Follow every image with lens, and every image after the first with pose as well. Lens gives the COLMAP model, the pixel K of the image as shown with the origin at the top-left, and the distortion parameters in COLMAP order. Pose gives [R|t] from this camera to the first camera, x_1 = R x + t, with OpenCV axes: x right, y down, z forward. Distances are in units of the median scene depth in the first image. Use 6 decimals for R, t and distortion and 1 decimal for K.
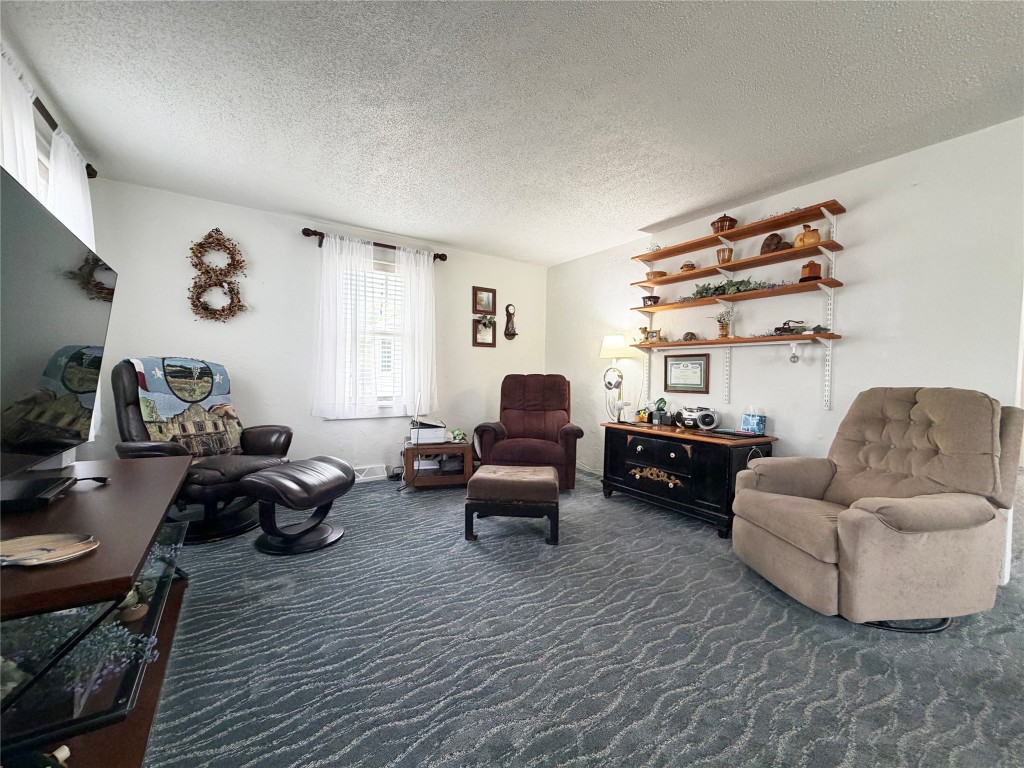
lens RADIAL K [[409.1, 0, 510.2], [0, 409.1, 385.5], [0, 0, 1]] dist [-0.000376, -0.000331]
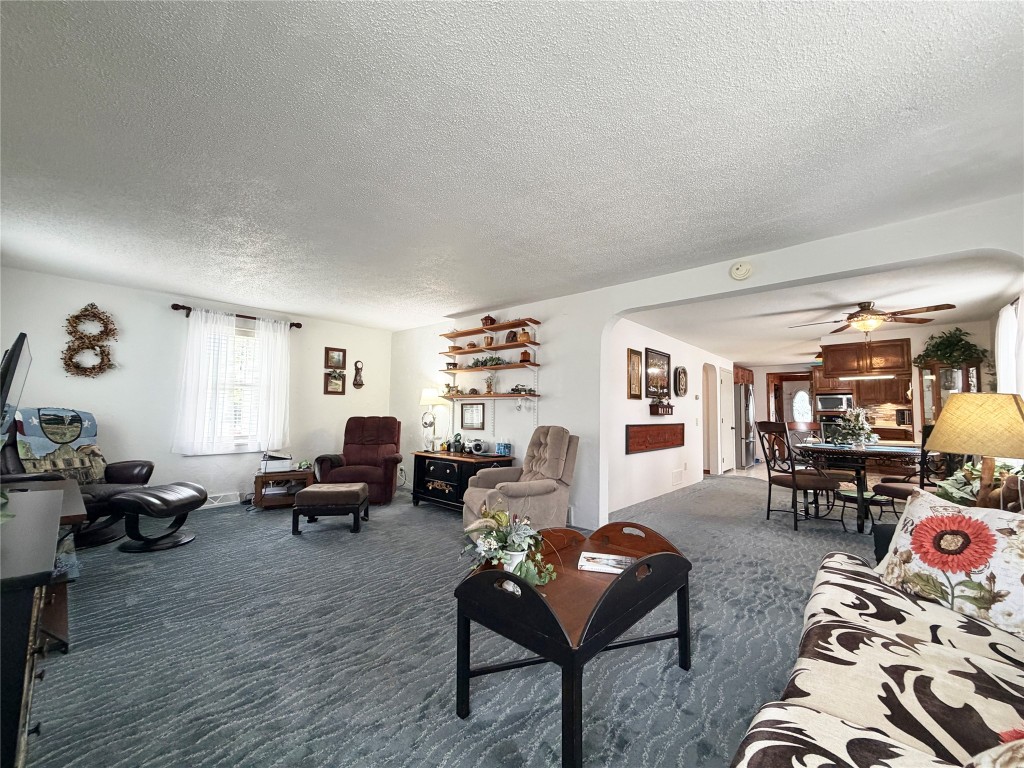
lens RADIAL K [[409.1, 0, 510.3], [0, 409.1, 385.7], [0, 0, 1]] dist [-0.000376, -0.000331]
pose [[0.970406, 0.010513, 0.241252, 0.231943], [0.010496, 0.996272, -0.085631, -0.012657], [-0.241253, 0.085629, 0.966677, -0.512131]]
